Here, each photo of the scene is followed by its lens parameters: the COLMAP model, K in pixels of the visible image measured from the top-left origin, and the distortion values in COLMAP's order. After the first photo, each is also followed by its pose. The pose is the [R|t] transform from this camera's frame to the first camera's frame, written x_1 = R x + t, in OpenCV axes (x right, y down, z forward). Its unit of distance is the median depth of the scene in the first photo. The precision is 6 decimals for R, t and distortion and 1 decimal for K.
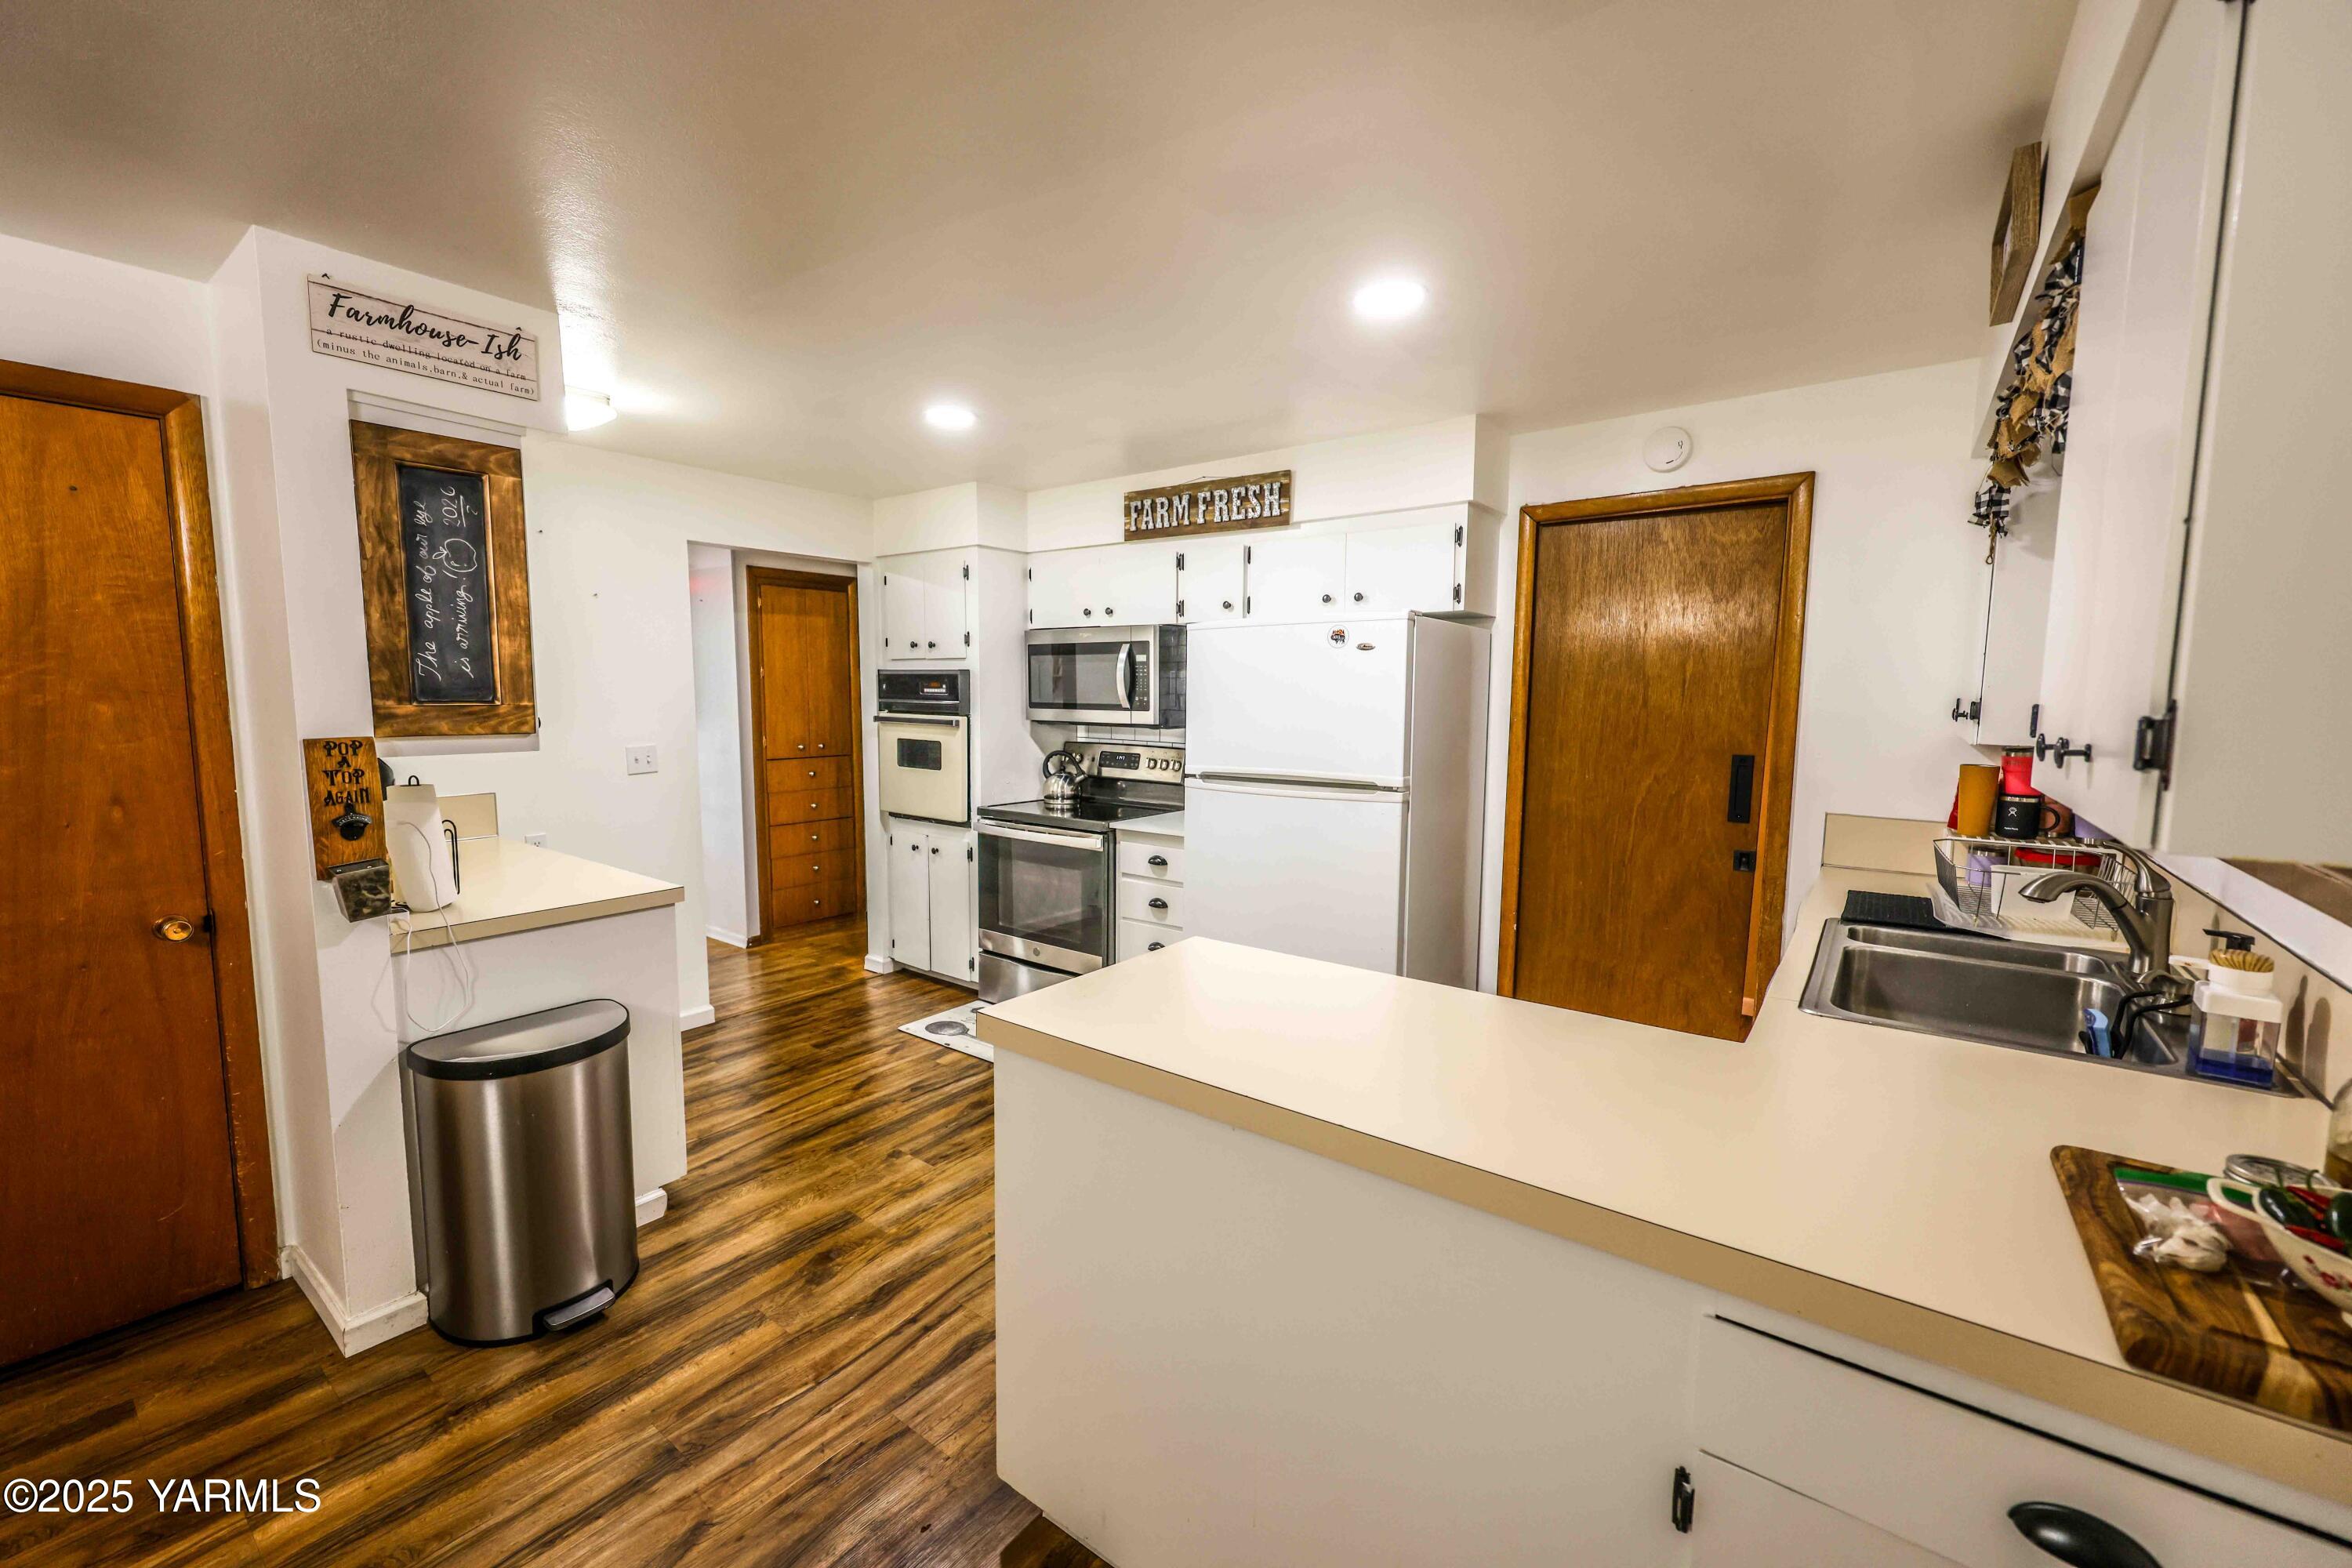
lens RADIAL K [[952.9, 0, 1174.0], [0, 952.9, 788.0], [0, 0, 1]] dist [-0.004830, -0.000027]
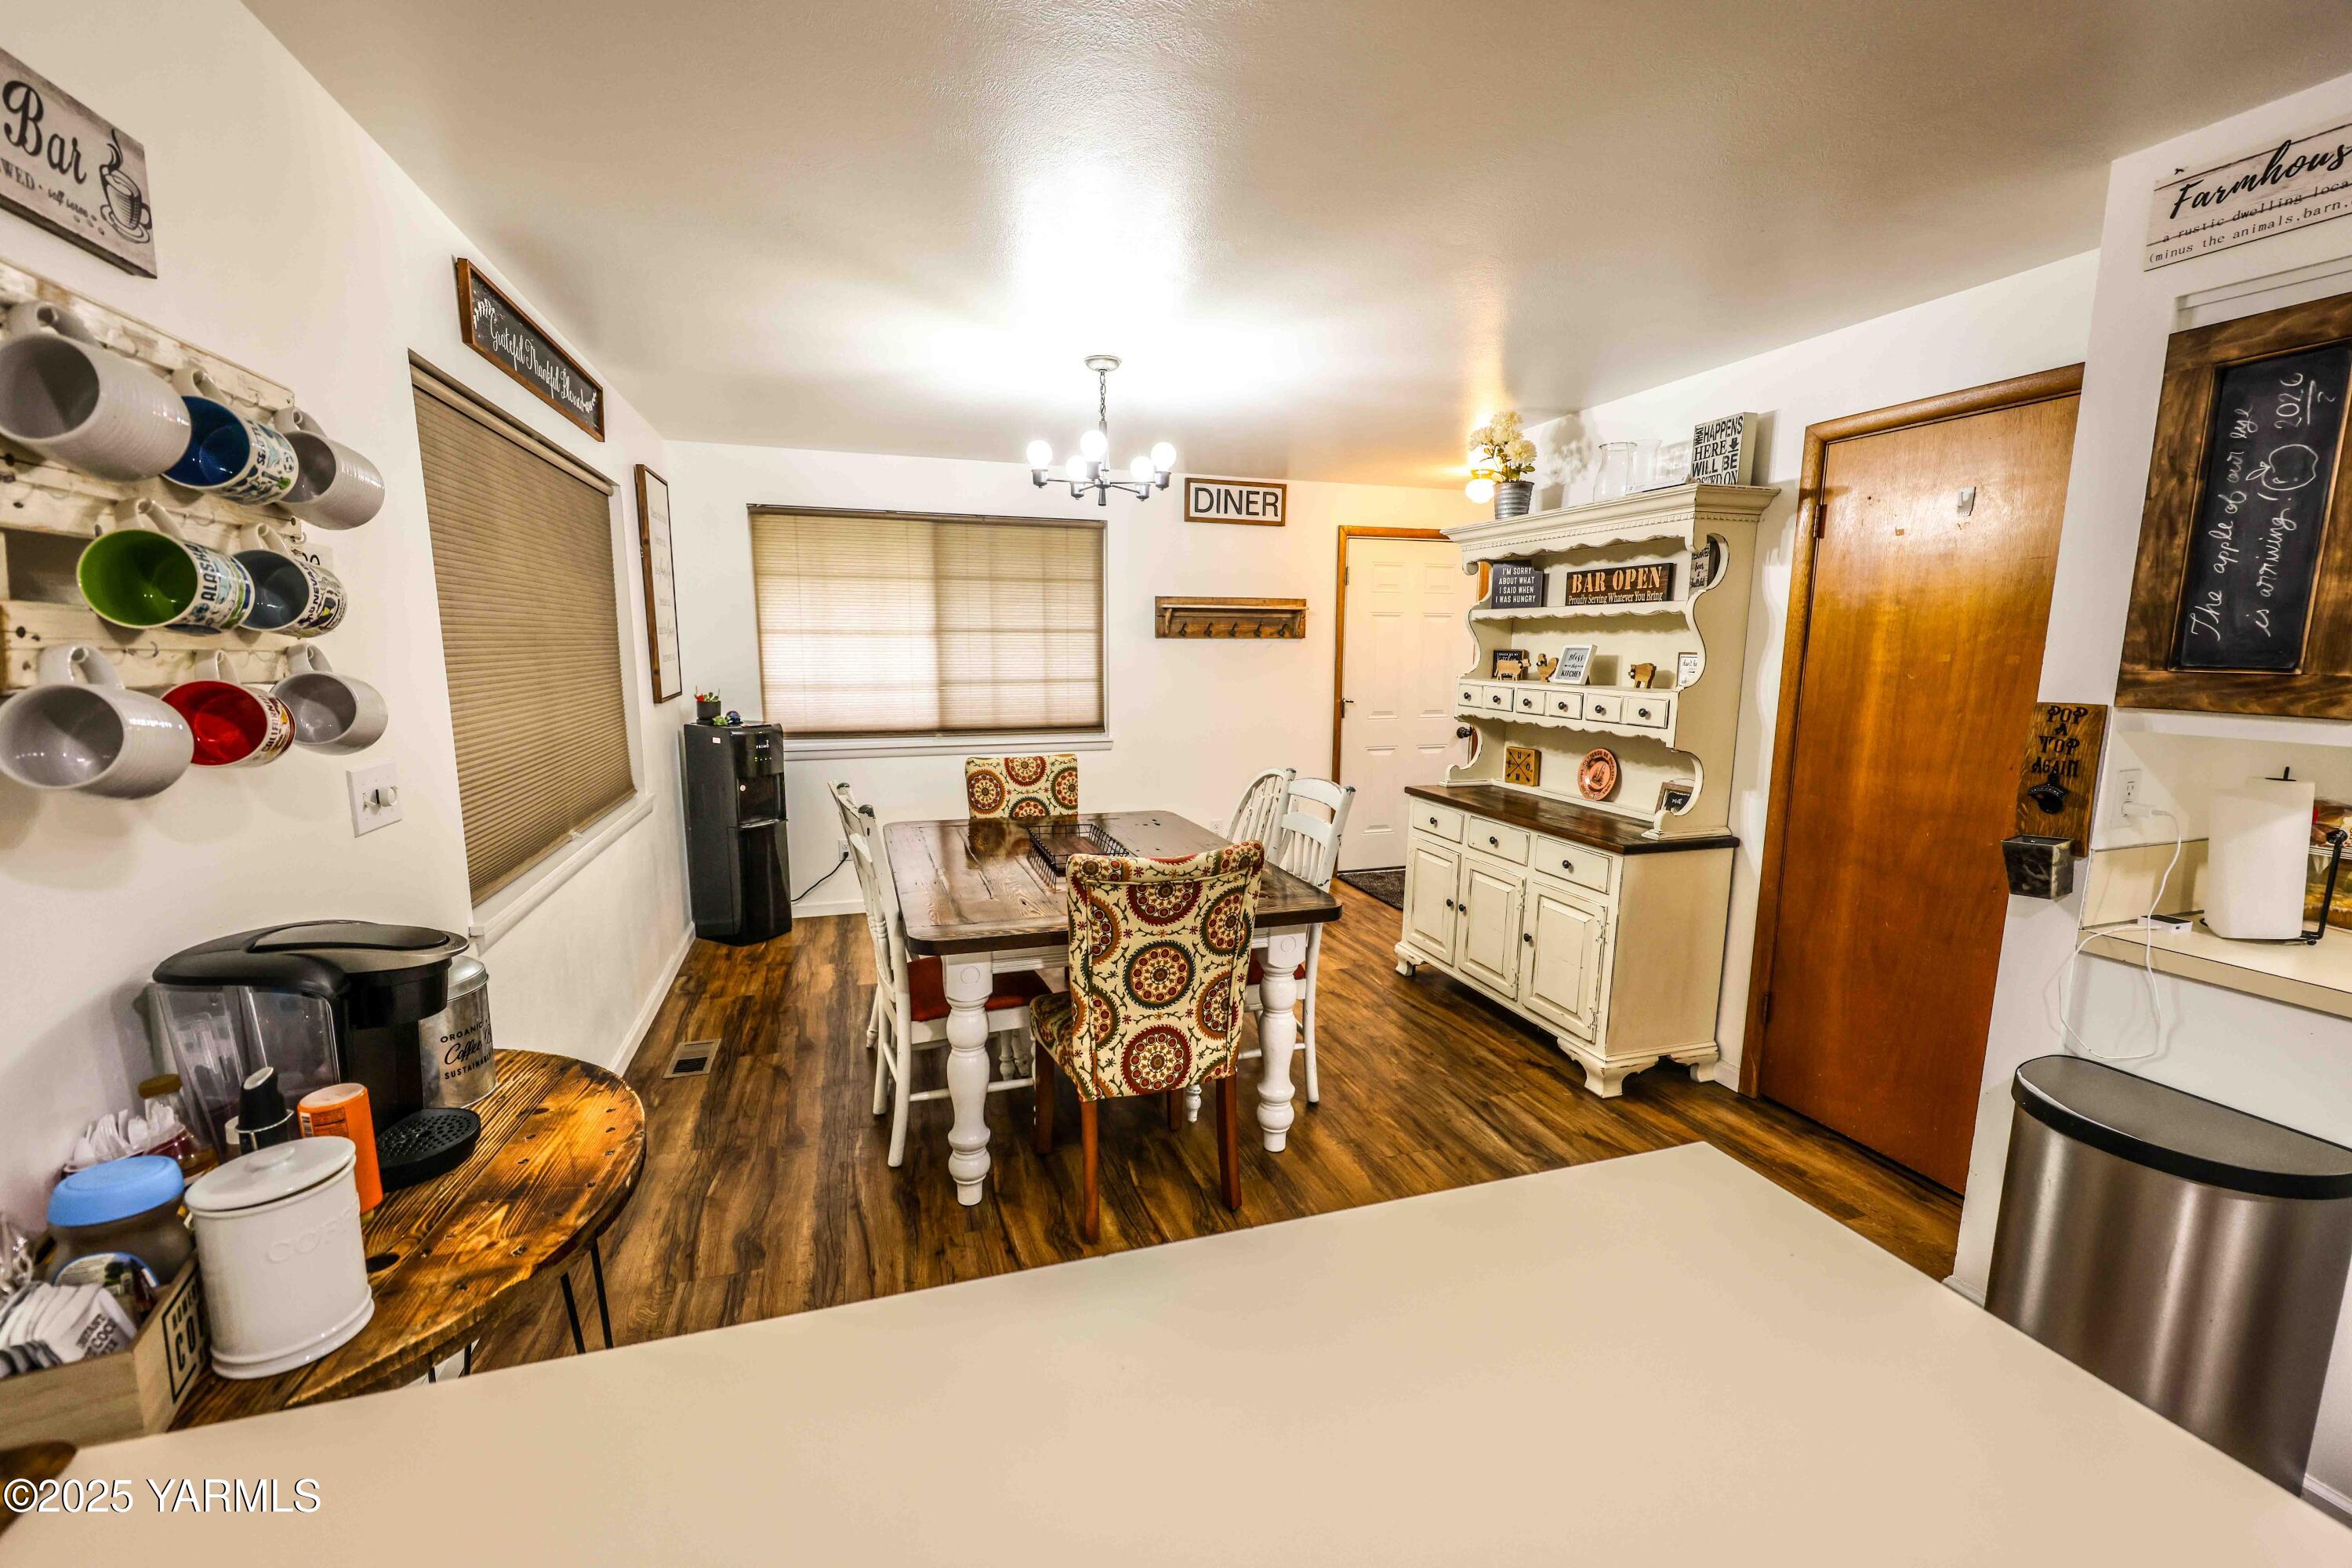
lens RADIAL K [[952.9, 0, 1173.9], [0, 952.9, 782.8], [0, 0, 1]] dist [-0.004830, -0.000027]
pose [[-0.572410, 0.114997, -0.811863, 0.369323], [-0.089061, 0.975540, 0.200974, -0.082501], [0.815116, 0.187346, -0.548167, 0.780573]]
